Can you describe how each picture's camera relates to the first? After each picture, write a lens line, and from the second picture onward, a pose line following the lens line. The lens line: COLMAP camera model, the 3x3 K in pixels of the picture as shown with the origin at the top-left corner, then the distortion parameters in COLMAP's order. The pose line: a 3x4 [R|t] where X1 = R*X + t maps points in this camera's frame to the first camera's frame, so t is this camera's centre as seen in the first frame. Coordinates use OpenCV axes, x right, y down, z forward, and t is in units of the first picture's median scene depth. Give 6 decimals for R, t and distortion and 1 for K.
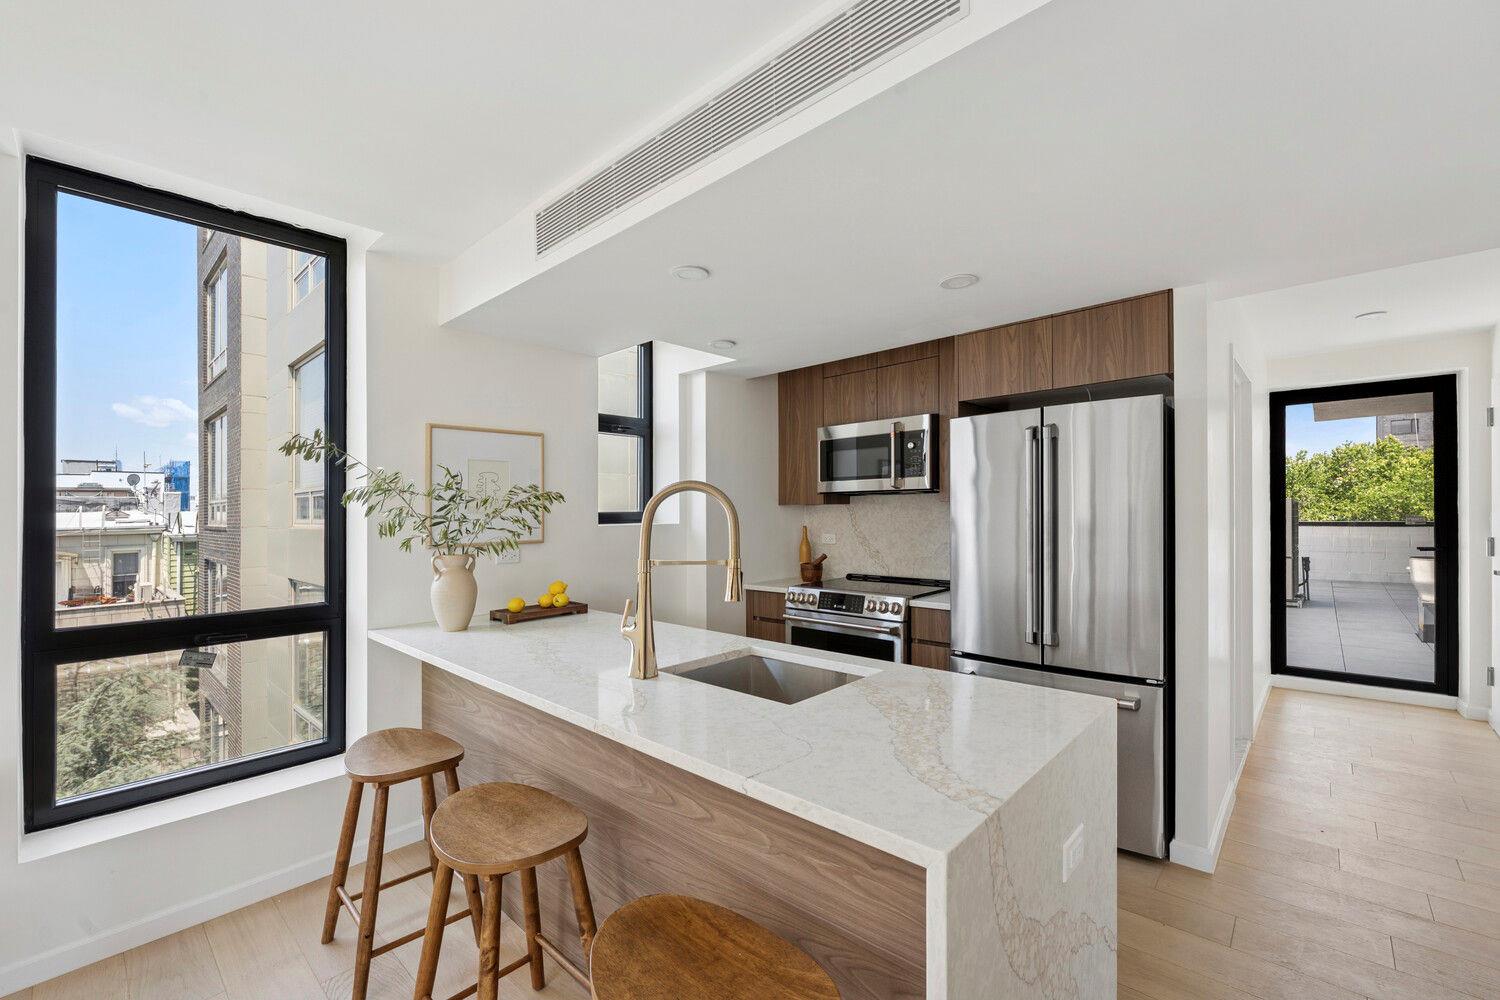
lens RADIAL K [[621.3, 0, 745.6], [0, 621.3, 513.0], [0, 0, 1]] dist [-0.002660, -0.000210]
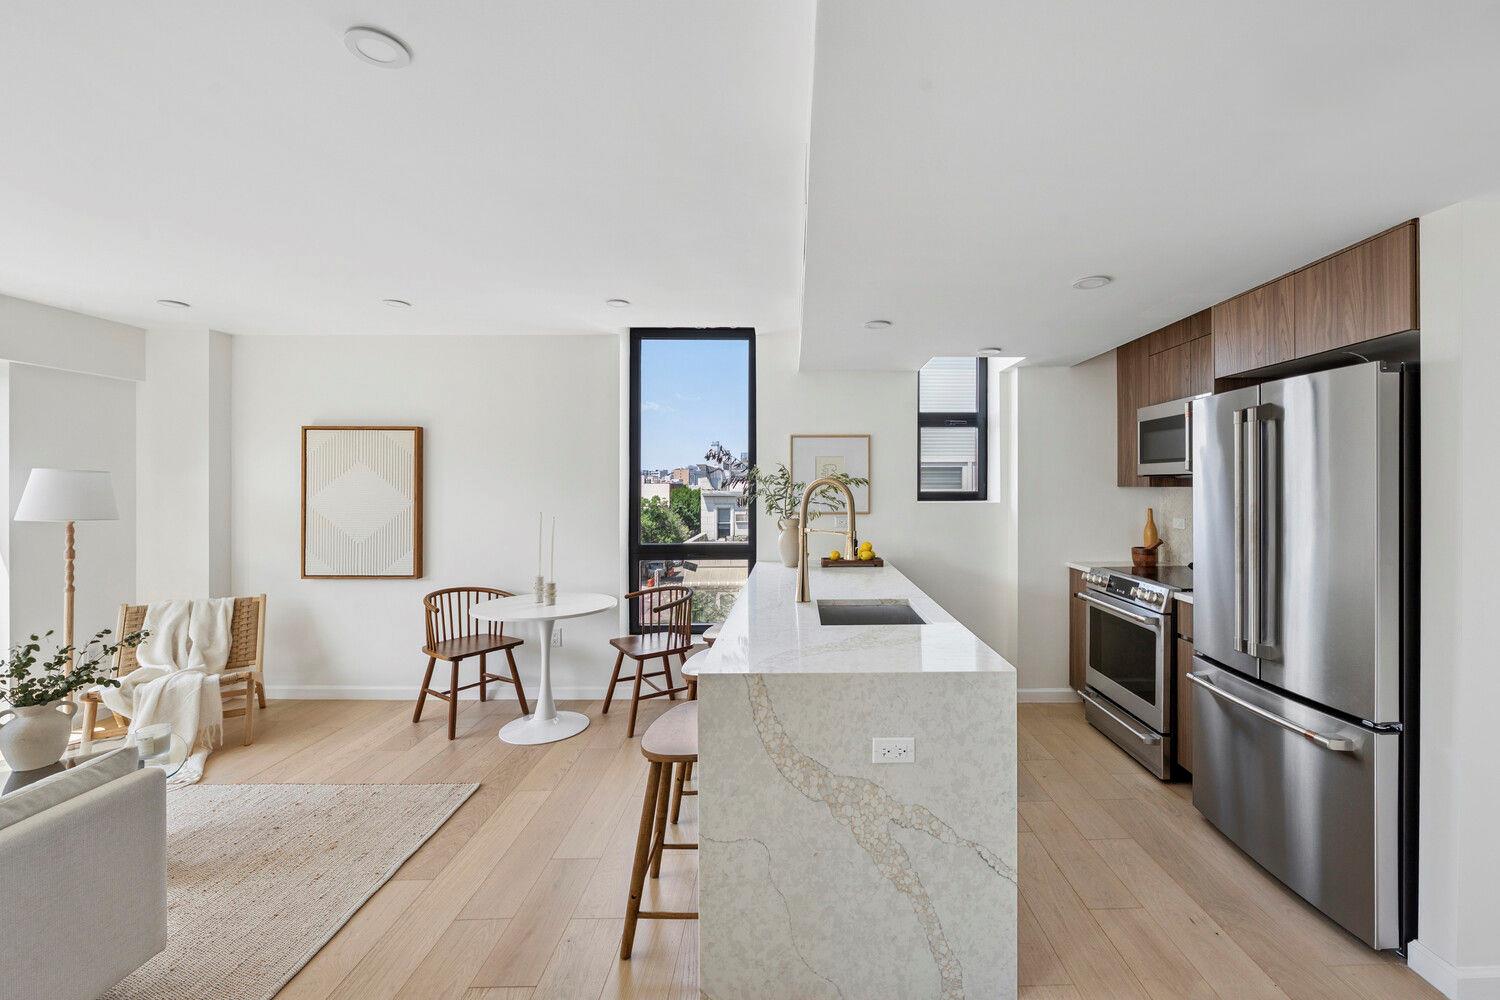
lens RADIAL K [[611.4, 0, 796.9], [0, 611.4, 484.4], [0, 0, 1]] dist [-0.001204, -0.000701]
pose [[0.688752, 0.011554, -0.724905, 0.596178], [-0.009012, 0.999932, 0.007374, -0.027655], [0.724941, 0.001454, 0.688809, -0.056435]]
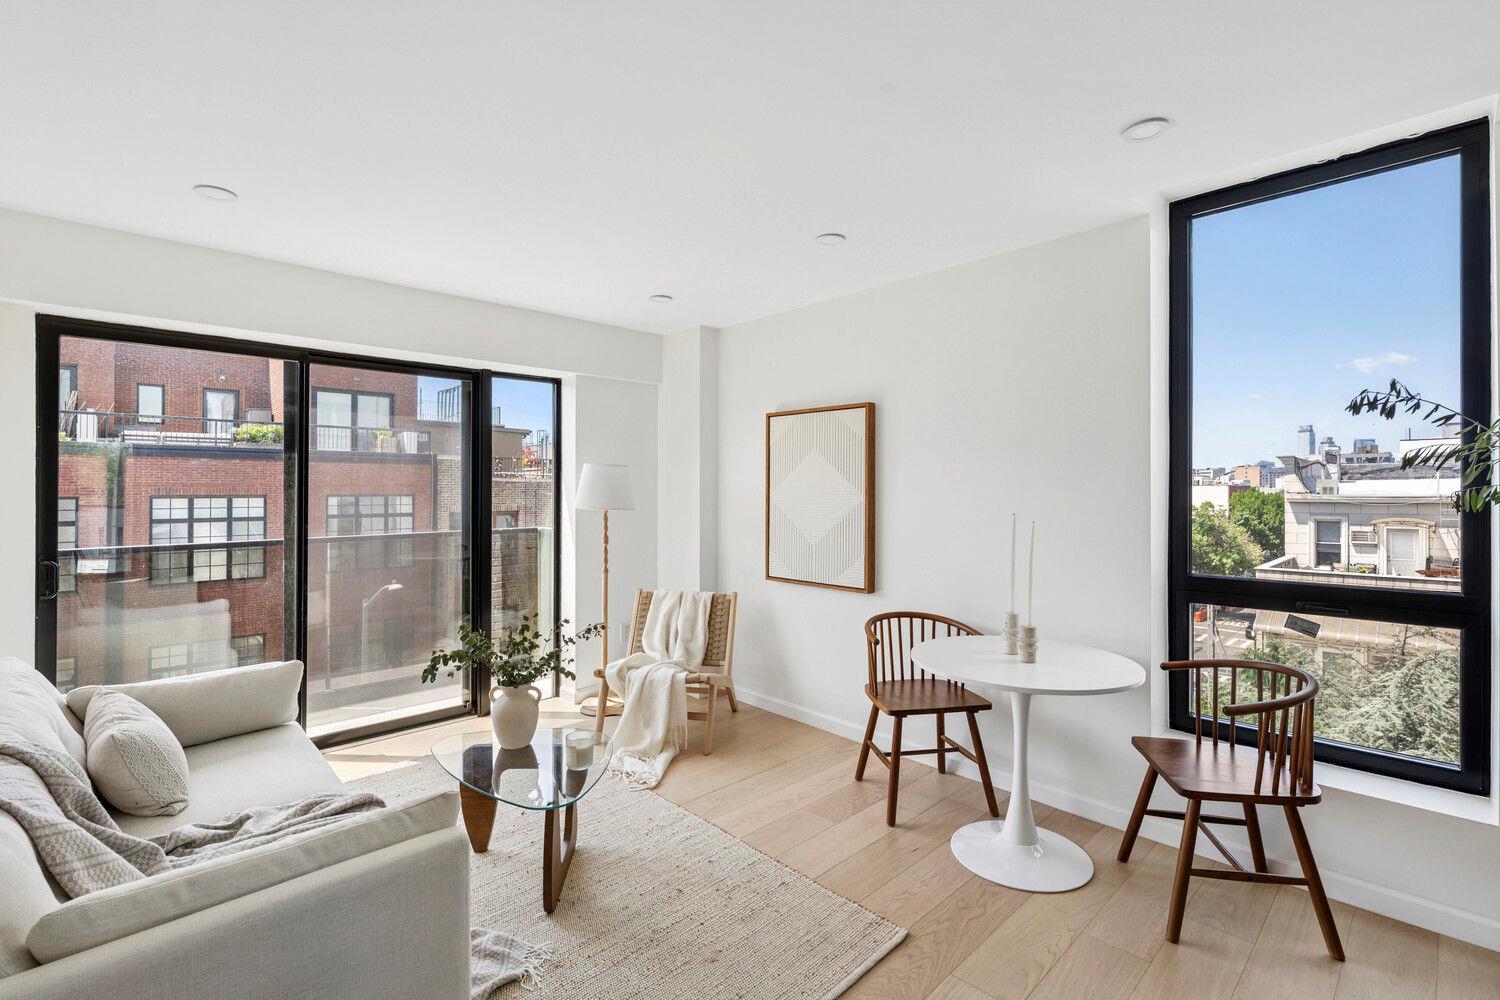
lens RADIAL K [[679.1, 0, 751.2], [0, 679.1, 488.1], [0, 0, 1]] dist [-0.003661, -0.000006]
pose [[-0.059042, 0.011655, -0.998187, 0.218877], [0.001160, 0.999932, 0.011606, 0.000655], [0.998255, -0.000473, -0.059052, 0.143935]]
